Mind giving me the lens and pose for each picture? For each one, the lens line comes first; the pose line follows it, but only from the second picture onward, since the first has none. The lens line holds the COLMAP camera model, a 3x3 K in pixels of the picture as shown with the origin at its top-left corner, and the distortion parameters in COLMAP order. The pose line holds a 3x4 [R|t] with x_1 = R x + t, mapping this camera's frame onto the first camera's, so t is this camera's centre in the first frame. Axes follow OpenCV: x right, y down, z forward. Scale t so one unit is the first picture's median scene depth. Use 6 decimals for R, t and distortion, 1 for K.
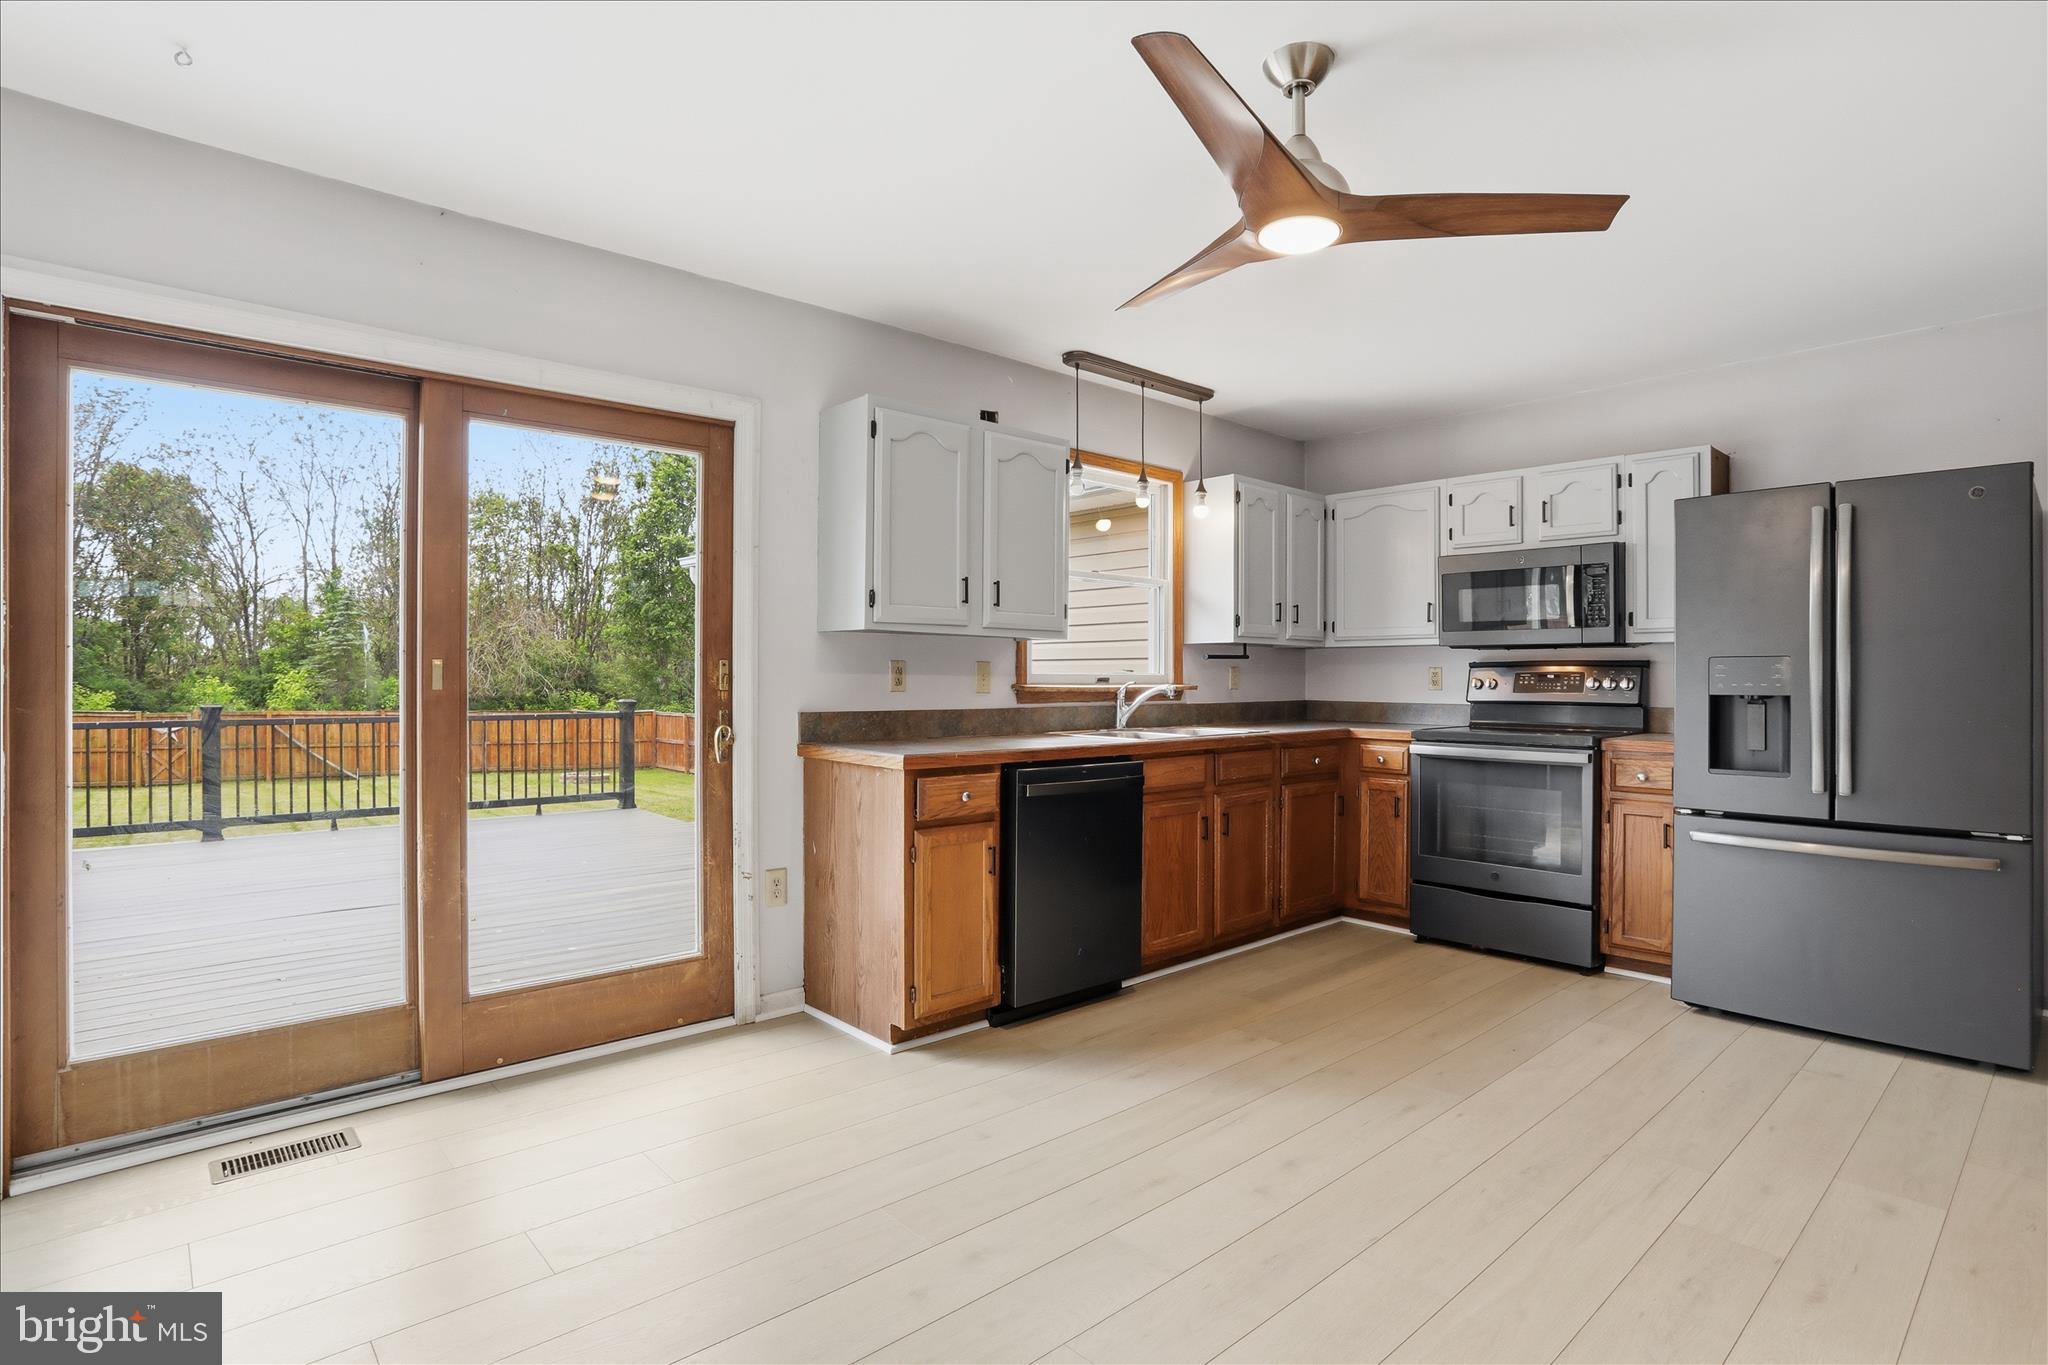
lens RADIAL K [[1029.9, 0, 1059.2], [0, 1029.9, 681.4], [0, 0, 1]] dist [-0.065722, 0.012594]
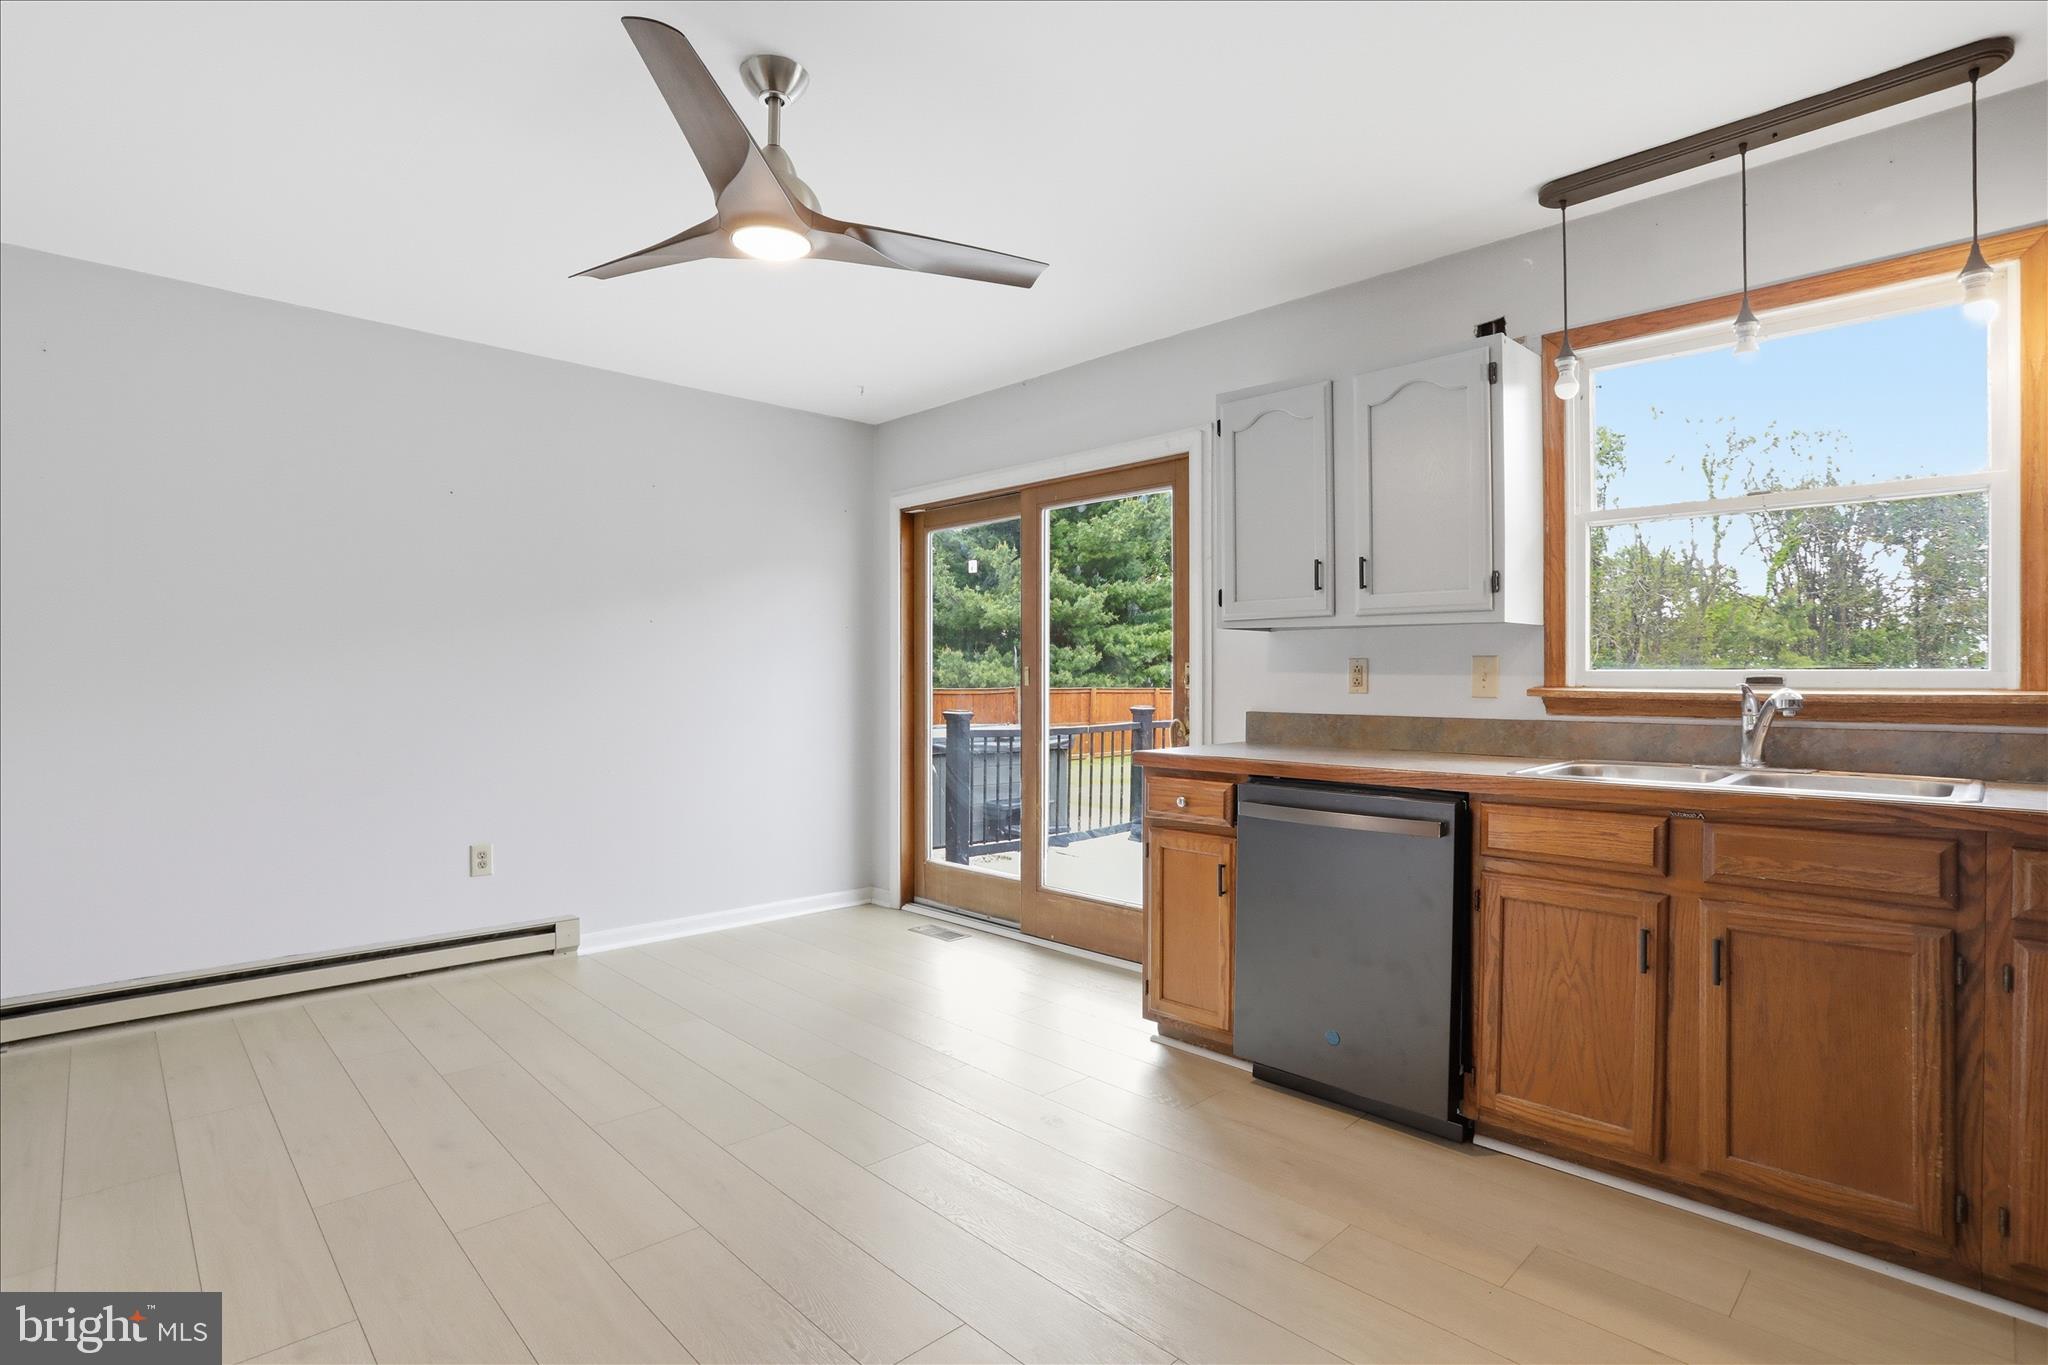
lens RADIAL K [[1007.5, 0, 1001.5], [0, 1007.5, 675.3], [0, 0, 1]] dist [-0.068237, 0.027034]
pose [[0.010049, -0.005365, -0.999935, 0.658335], [-0.006270, 0.999966, -0.005429, 0.000975], [0.999930, 0.006324, 0.010015, 0.648157]]
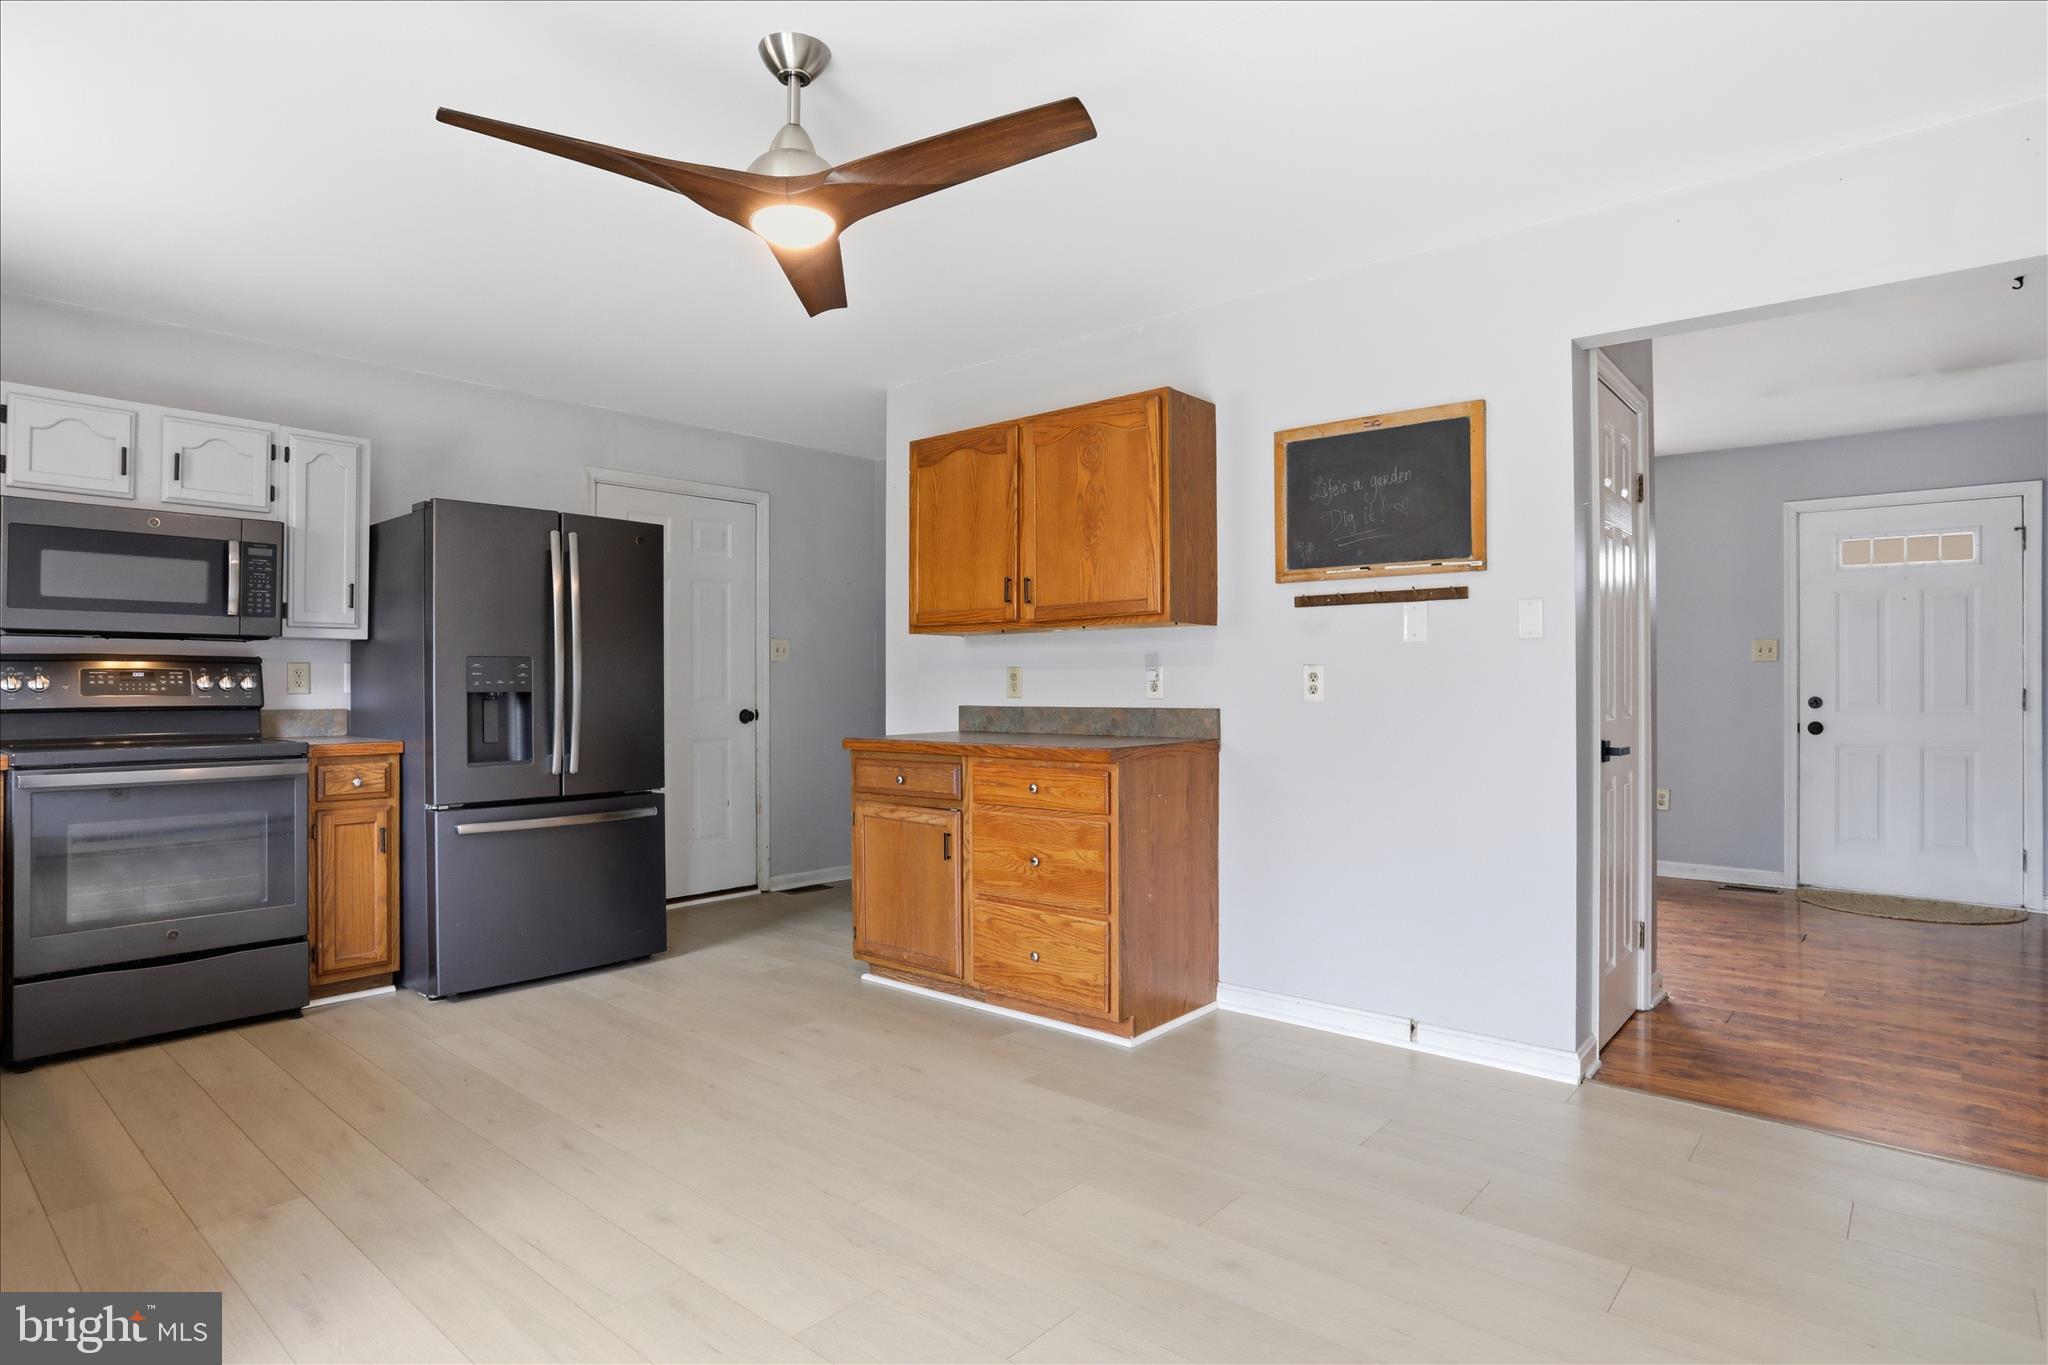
lens RADIAL K [[1029.9, 0, 1059.2], [0, 1029.9, 681.4], [0, 0, 1]] dist [-0.065722, 0.012594]
pose [[-0.127251, -0.000436, 0.991870, -0.412517], [0.005651, 0.999983, 0.001164, 0.003949], [-0.991854, 0.005753, -0.127246, 0.459480]]
